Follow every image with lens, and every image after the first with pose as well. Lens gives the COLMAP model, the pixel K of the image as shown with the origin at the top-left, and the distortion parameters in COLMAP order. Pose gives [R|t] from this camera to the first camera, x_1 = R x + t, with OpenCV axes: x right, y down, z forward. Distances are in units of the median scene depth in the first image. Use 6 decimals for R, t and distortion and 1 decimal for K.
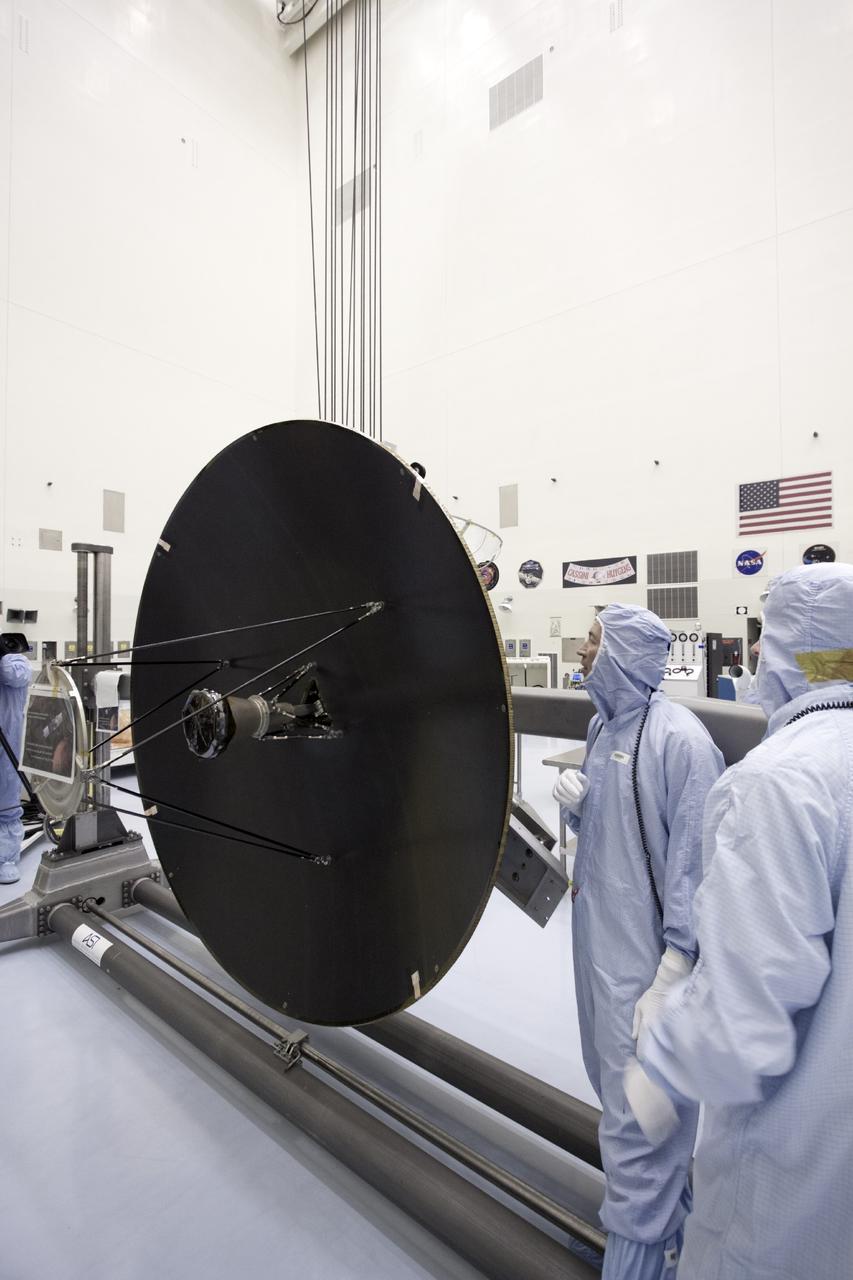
lens RADIAL K [[597.7, 0, 434.1], [0, 597.7, 629.0], [0, 0, 1]] dist [-0.003390, -0.002048]
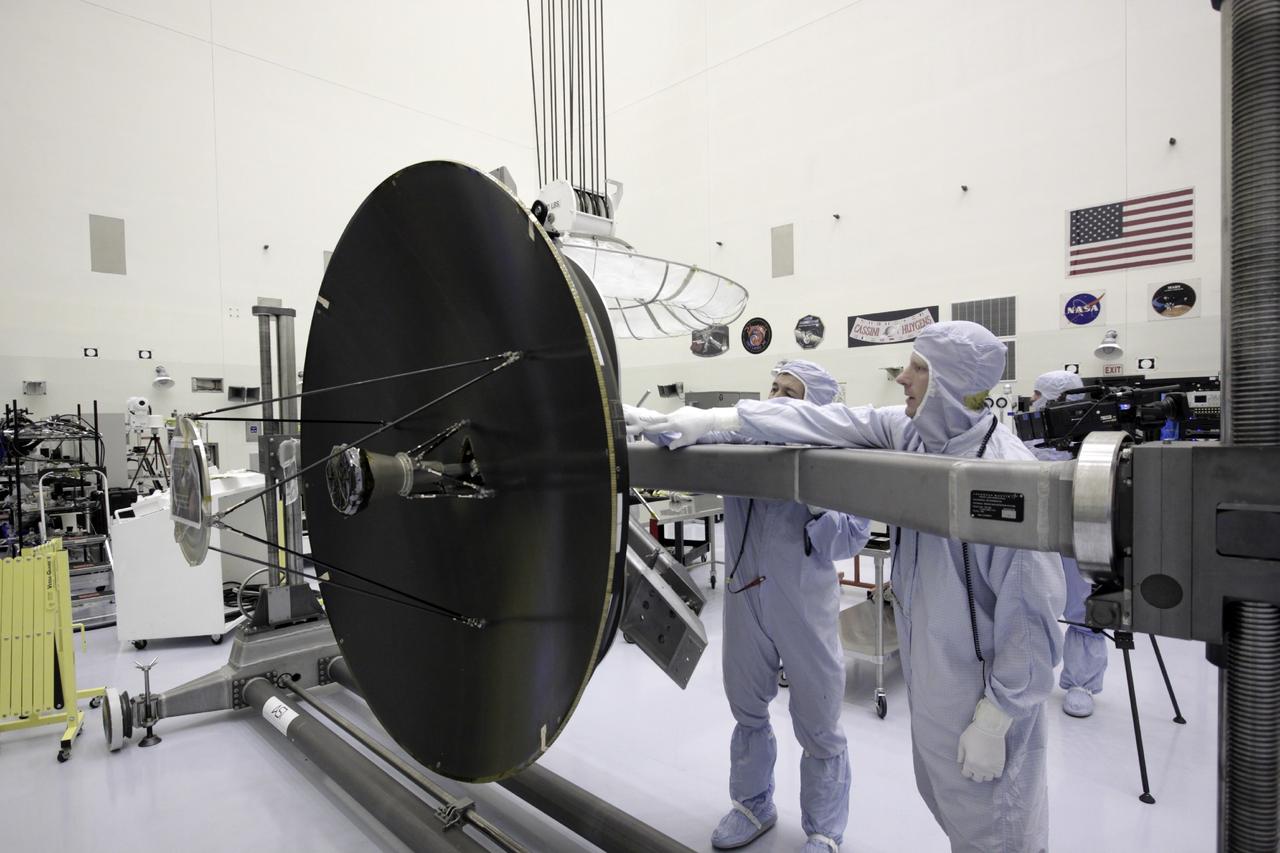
lens RADIAL K [[705.2, 0, 635.0], [0, 705.2, 439.5], [0, 0, 1]] dist [-0.003485, 0.002302]
pose [[0.993511, -0.011702, -0.113128, 0.129804], [0.017365, 0.998638, 0.049202, 0.024959], [0.112399, -0.050847, 0.992361, -0.057960]]
